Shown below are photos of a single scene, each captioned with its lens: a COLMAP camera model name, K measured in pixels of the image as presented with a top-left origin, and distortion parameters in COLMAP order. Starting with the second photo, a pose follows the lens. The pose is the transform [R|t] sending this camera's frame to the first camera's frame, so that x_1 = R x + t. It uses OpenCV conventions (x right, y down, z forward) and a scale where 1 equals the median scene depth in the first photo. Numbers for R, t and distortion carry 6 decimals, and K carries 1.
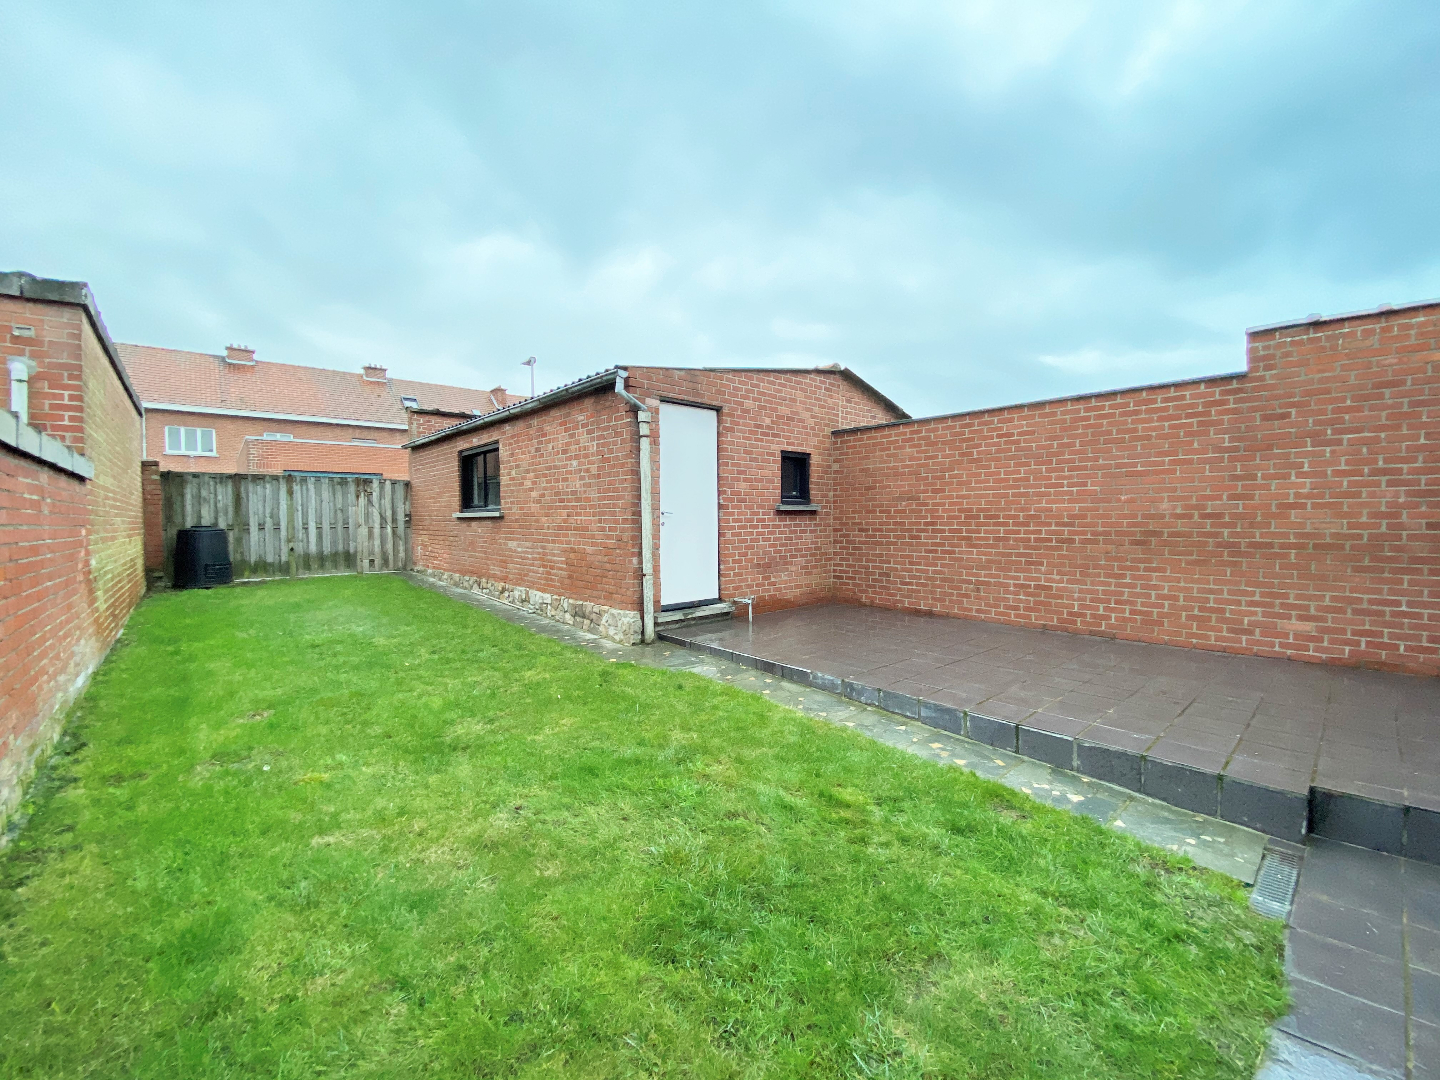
lens RADIAL K [[588.7, 0, 722.2], [0, 588.7, 535.7], [0, 0, 1]] dist [0.000255, -0.000408]
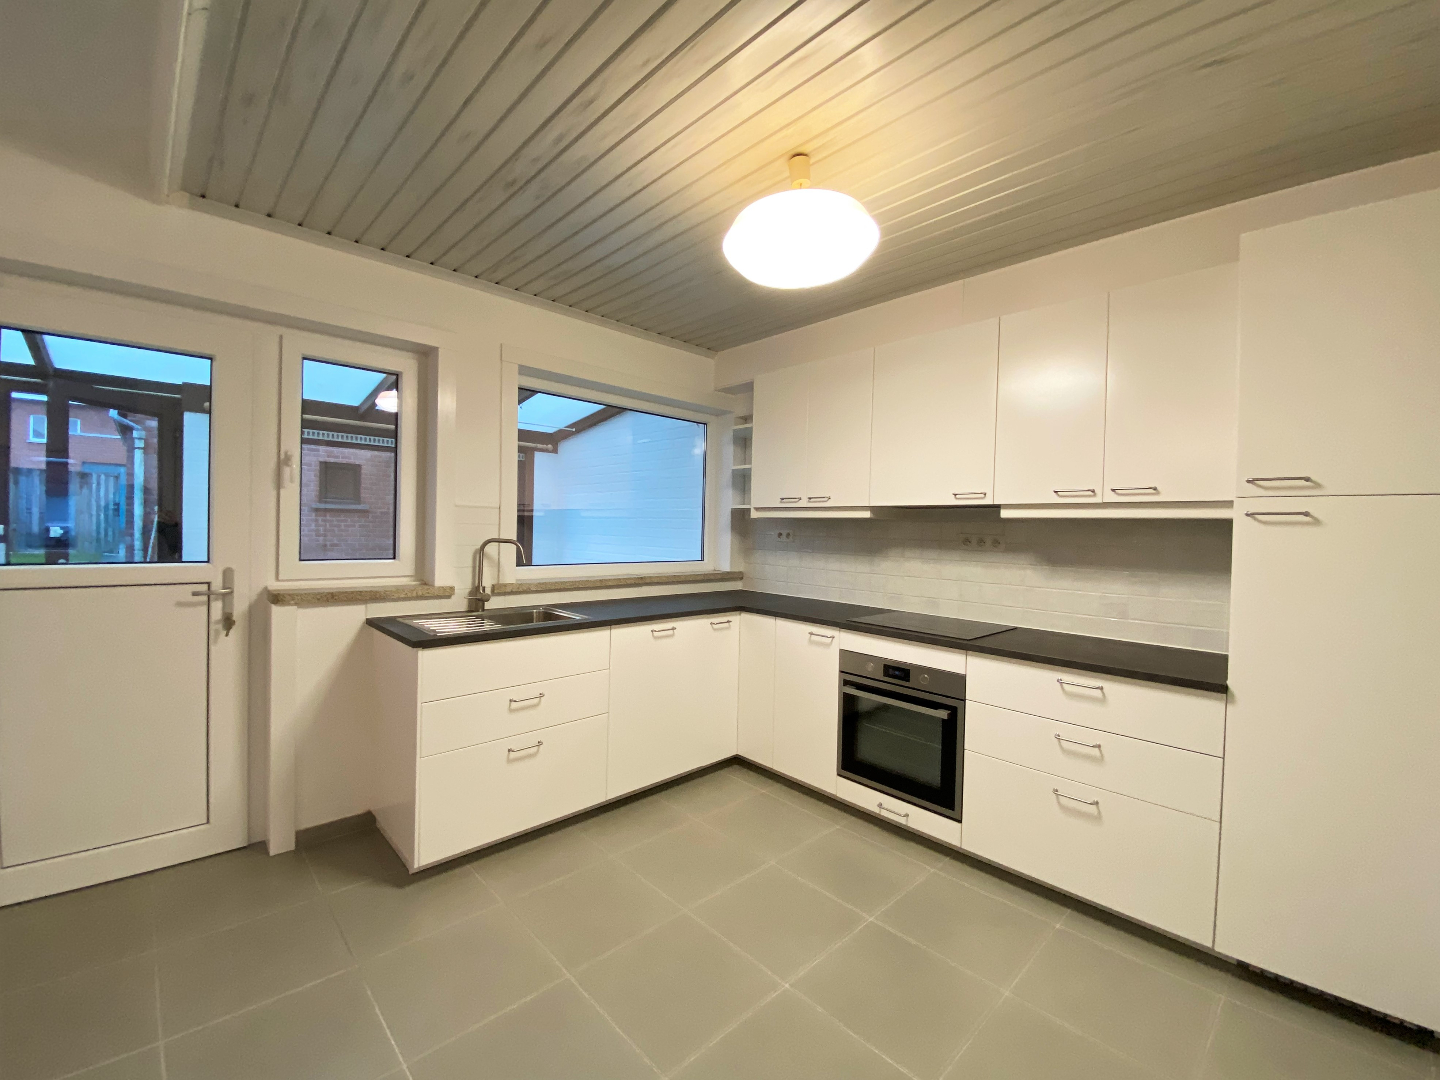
lens RADIAL K [[588.7, 0, 715.5], [0, 588.7, 524.7], [0, 0, 1]] dist [0.000255, -0.000408]
pose [[0.998725, 0.033934, 0.037365, 0.922126], [-0.032716, 0.998928, -0.032756, 0.006957], [-0.038436, 0.031492, 0.998765, -0.326574]]
